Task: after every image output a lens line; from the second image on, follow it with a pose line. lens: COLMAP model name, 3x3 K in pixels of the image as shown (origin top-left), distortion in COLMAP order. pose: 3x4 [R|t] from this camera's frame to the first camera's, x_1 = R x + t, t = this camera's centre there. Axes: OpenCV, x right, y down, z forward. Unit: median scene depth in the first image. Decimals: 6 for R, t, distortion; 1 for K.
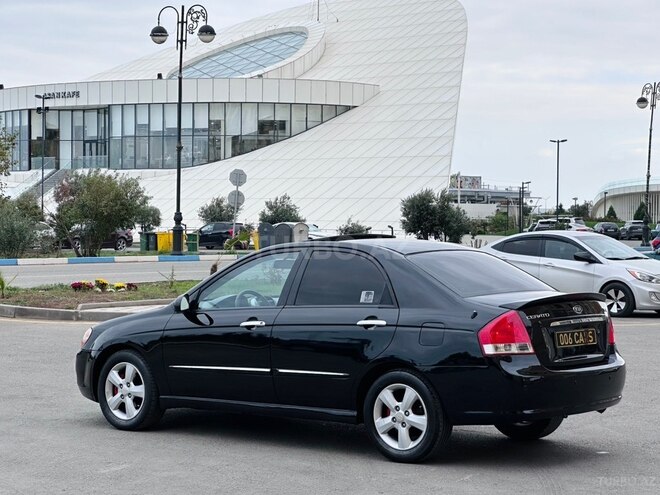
lens RADIAL K [[1497.2, 0, 329.2], [0, 1497.2, 232.8], [0, 0, 1]] dist [0.222113, 0.422702]
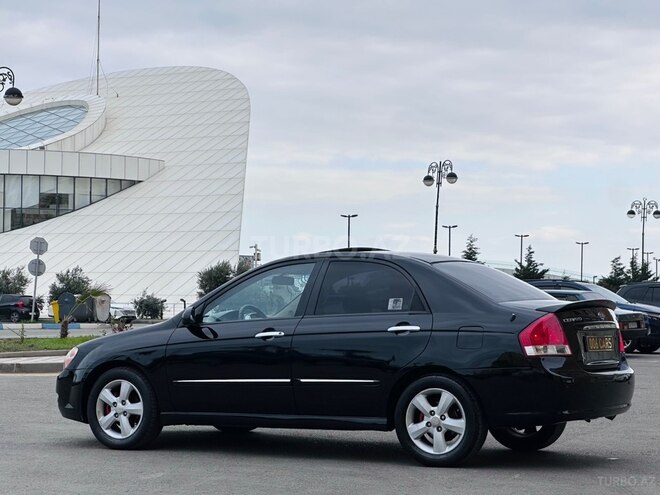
lens RADIAL K [[1498.9, 0, 331.2], [0, 1498.9, 247.1], [0, 0, 1]] dist [0.236741, 0.614666]
pose [[0.987719, 0.007909, 0.156040, -0.075997], [-0.000946, 0.999002, -0.044651, 0.021625], [-0.156237, 0.043955, 0.986741, 0.005224]]
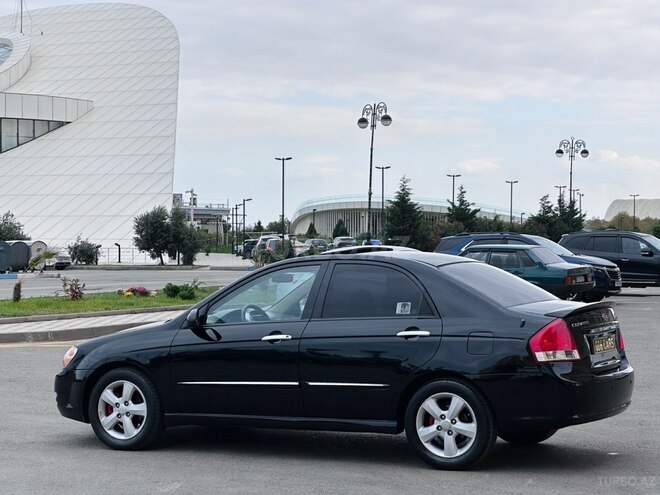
lens RADIAL K [[1495.5, 0, 338.5], [0, 1495.5, 235.9], [0, 0, 1]] dist [0.266194, 0.127012]
pose [[0.977919, -0.006858, 0.208873, -0.099956], [0.008884, 0.999922, -0.008762, 0.000995], [-0.208797, 0.010425, 0.977903, 0.007052]]
